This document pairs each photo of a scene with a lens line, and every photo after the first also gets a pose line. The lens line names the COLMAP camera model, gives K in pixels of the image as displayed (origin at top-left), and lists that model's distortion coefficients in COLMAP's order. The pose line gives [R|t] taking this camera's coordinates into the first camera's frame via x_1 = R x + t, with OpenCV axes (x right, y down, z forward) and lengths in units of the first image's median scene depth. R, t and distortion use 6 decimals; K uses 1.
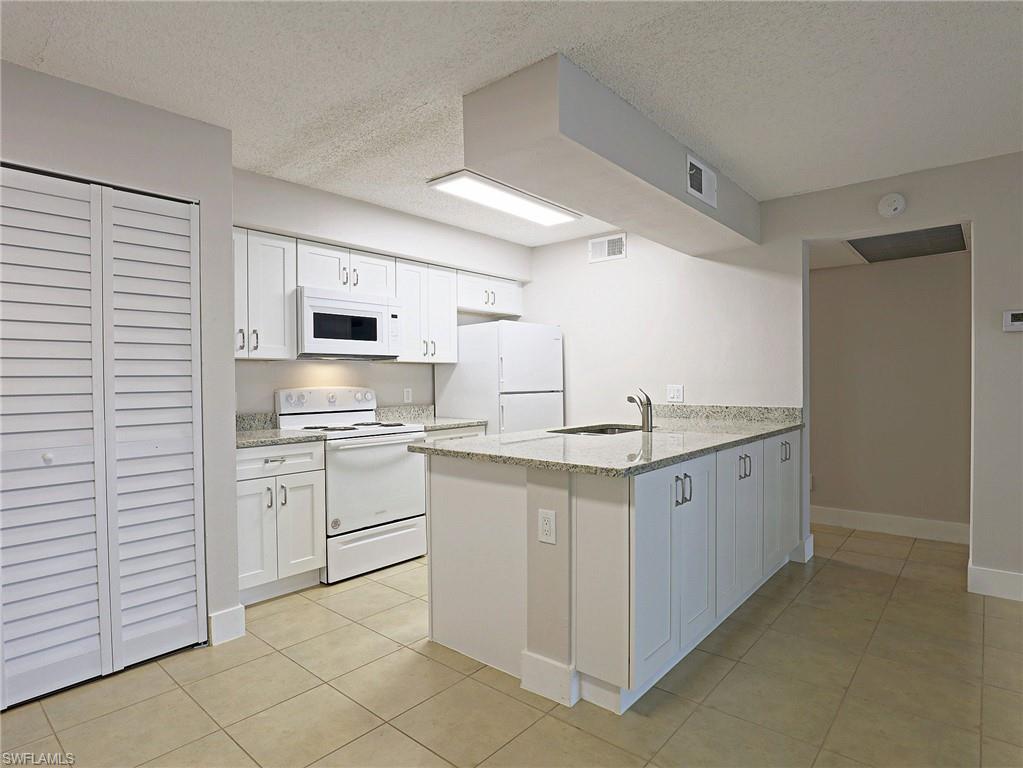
lens RADIAL K [[554.1, 0, 511.6], [0, 554.1, 387.1], [0, 0, 1]] dist [-0.033785, 0.000957]
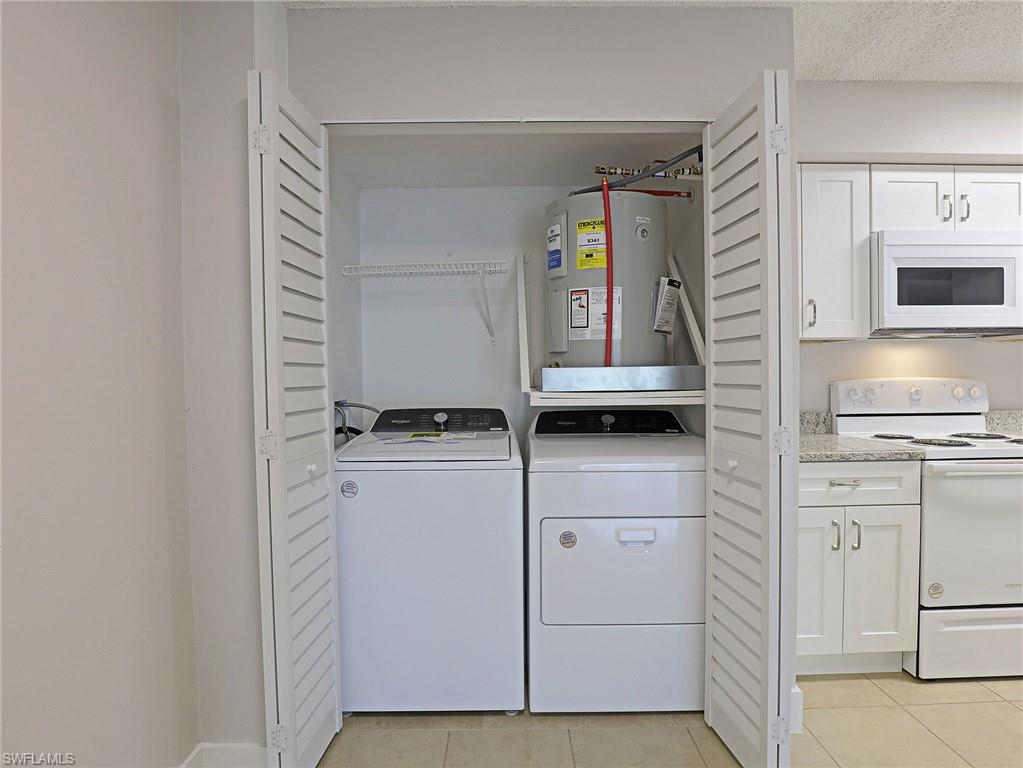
lens RADIAL K [[554.1, 0, 511.6], [0, 554.1, 387.1], [0, 0, 1]] dist [-0.033785, 0.000957]
pose [[0.658485, 0.019212, -0.752348, -0.160732], [-0.004224, 0.999753, 0.021832, -0.001462], [0.752582, -0.011198, 0.658404, 0.196148]]
